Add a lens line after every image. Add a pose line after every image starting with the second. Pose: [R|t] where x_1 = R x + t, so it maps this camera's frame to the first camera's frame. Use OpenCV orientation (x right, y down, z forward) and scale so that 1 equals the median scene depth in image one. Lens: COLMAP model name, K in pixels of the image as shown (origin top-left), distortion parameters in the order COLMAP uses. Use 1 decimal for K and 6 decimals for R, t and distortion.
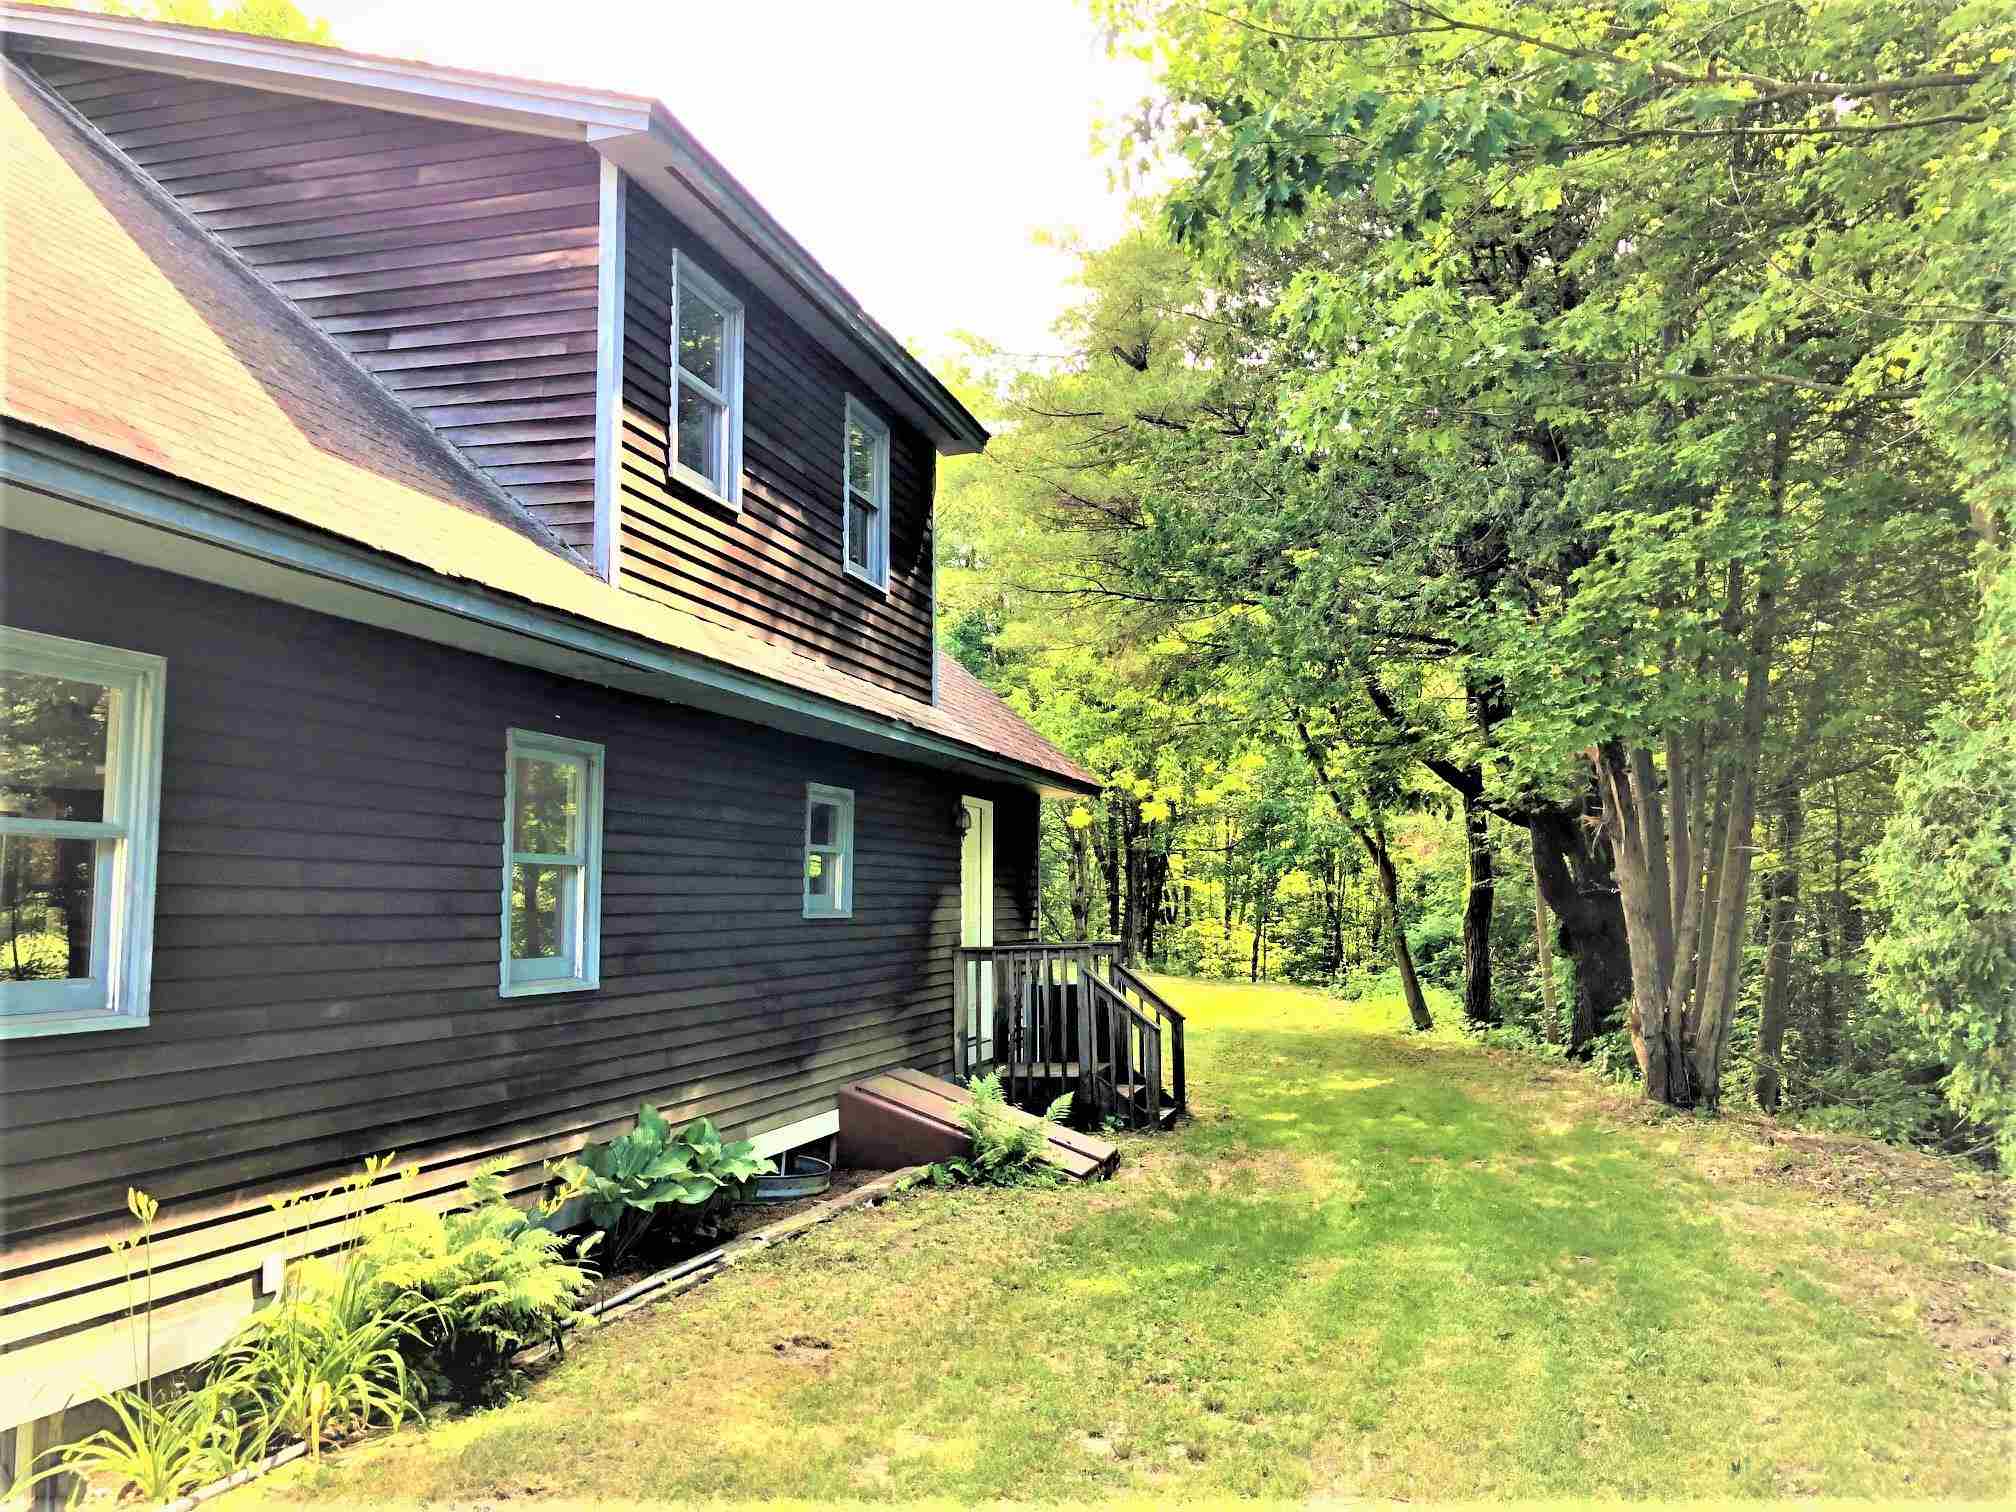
lens RADIAL K [[1653.8, 0, 1008.0], [0, 1653.8, 756.0], [0, 0, 1]] dist [-0.000265, 0.003309]
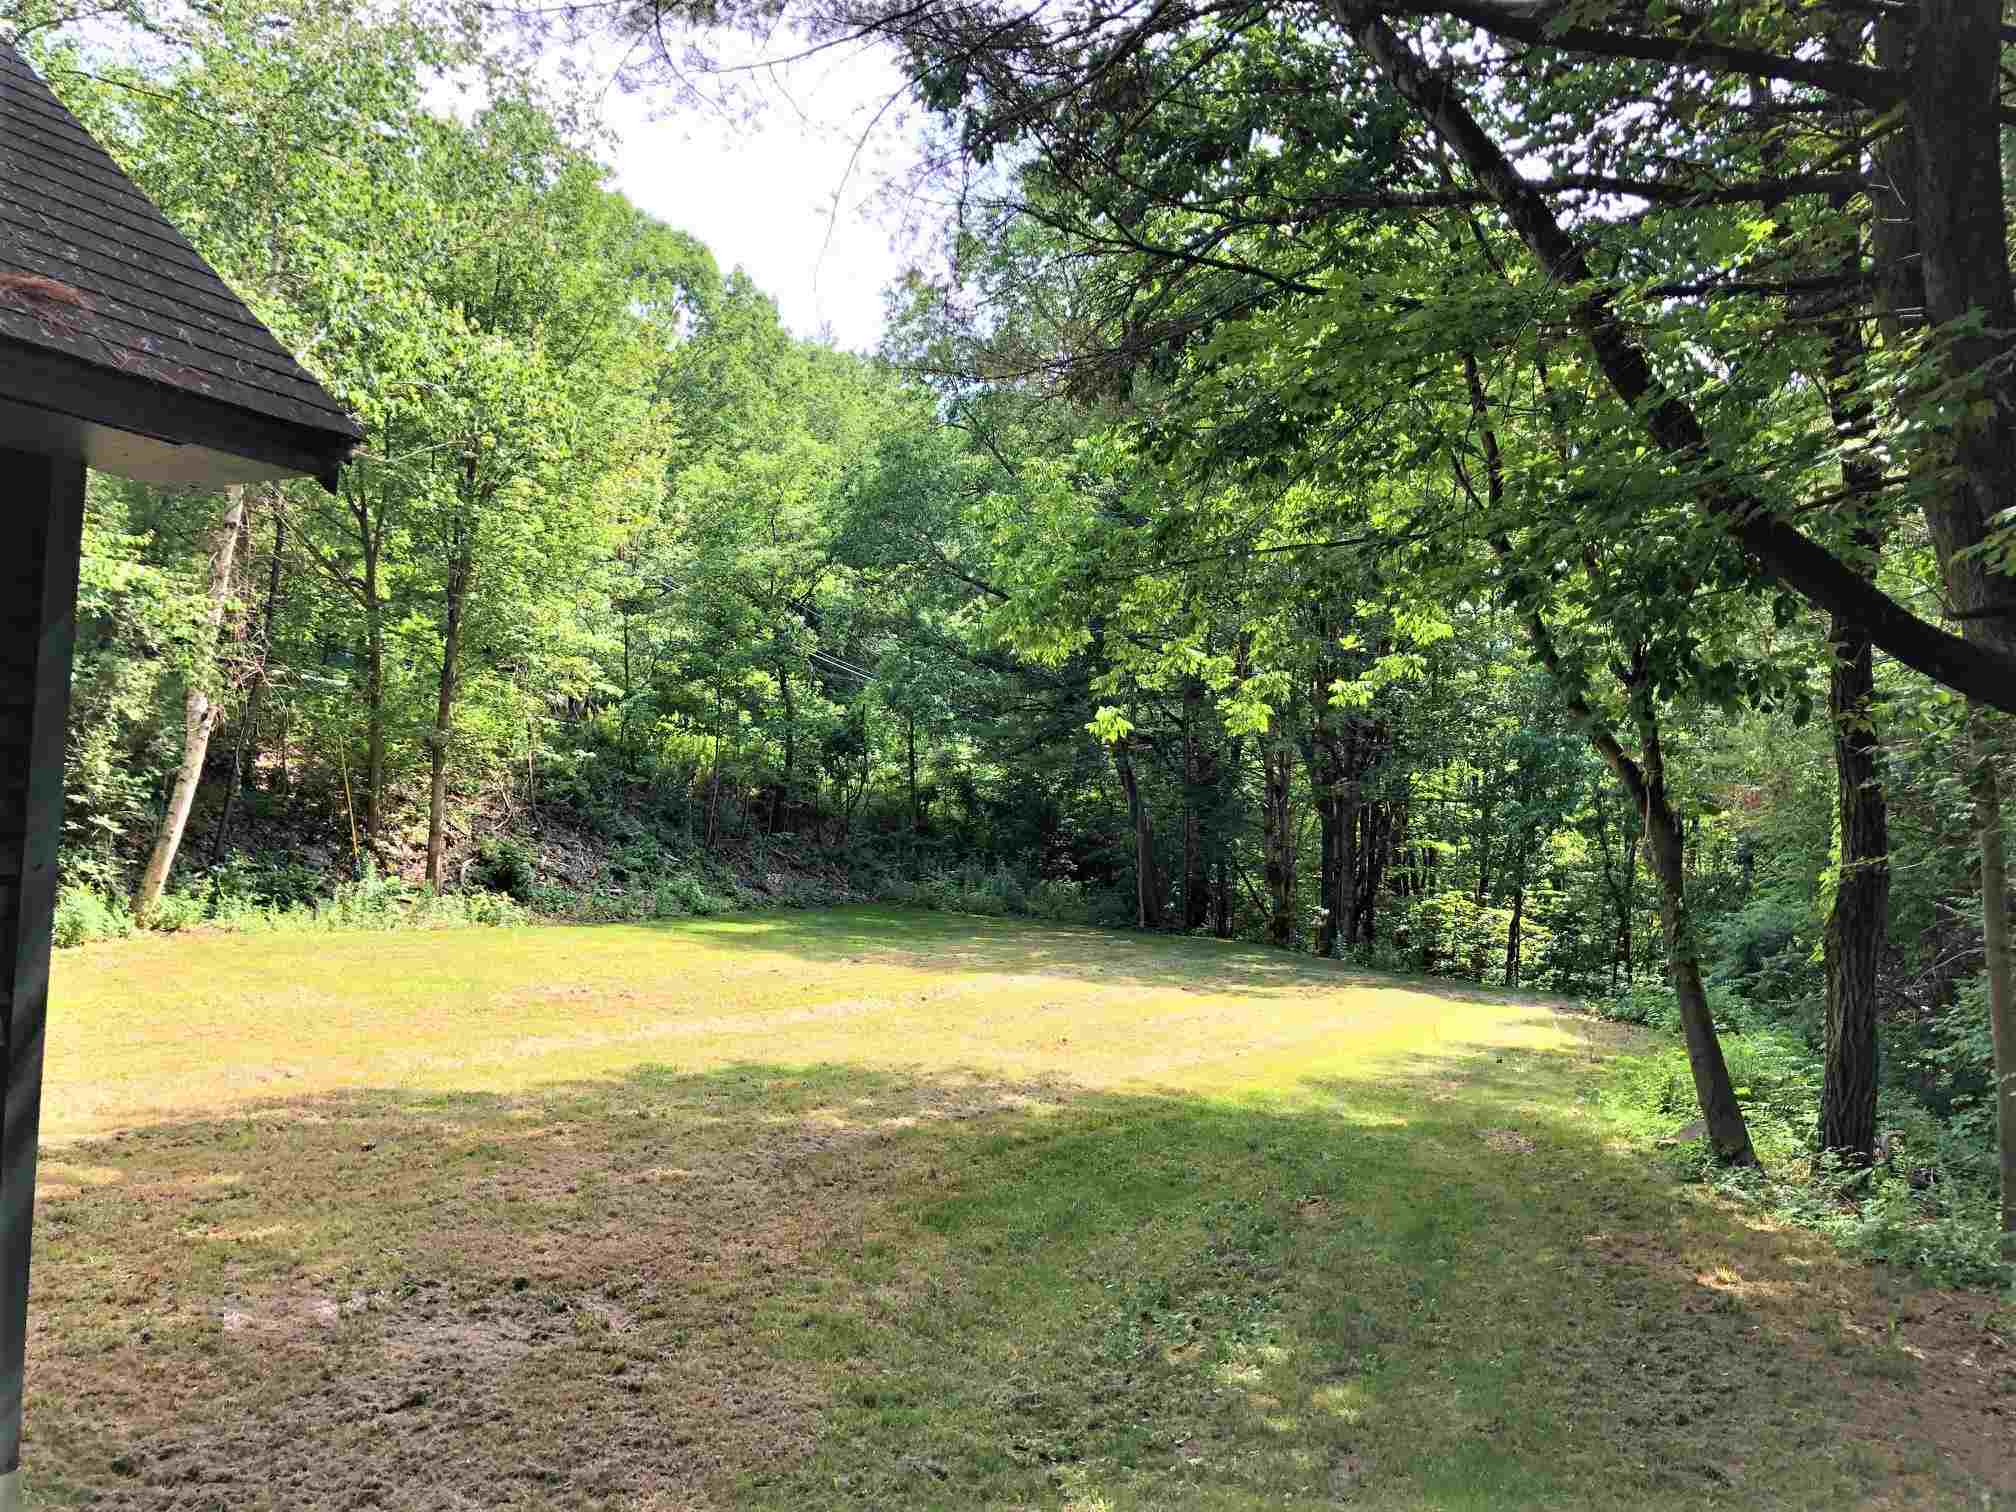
lens RADIAL K [[1653.8, 0, 1008.0], [0, 1653.8, 756.0], [0, 0, 1]] dist [-0.000265, 0.003309]
pose [[0.983680, 0.018902, -0.178931, 0.094207], [-0.013668, 0.999443, 0.030441, 0.026875], [0.179407, -0.027499, 0.983391, 0.362269]]
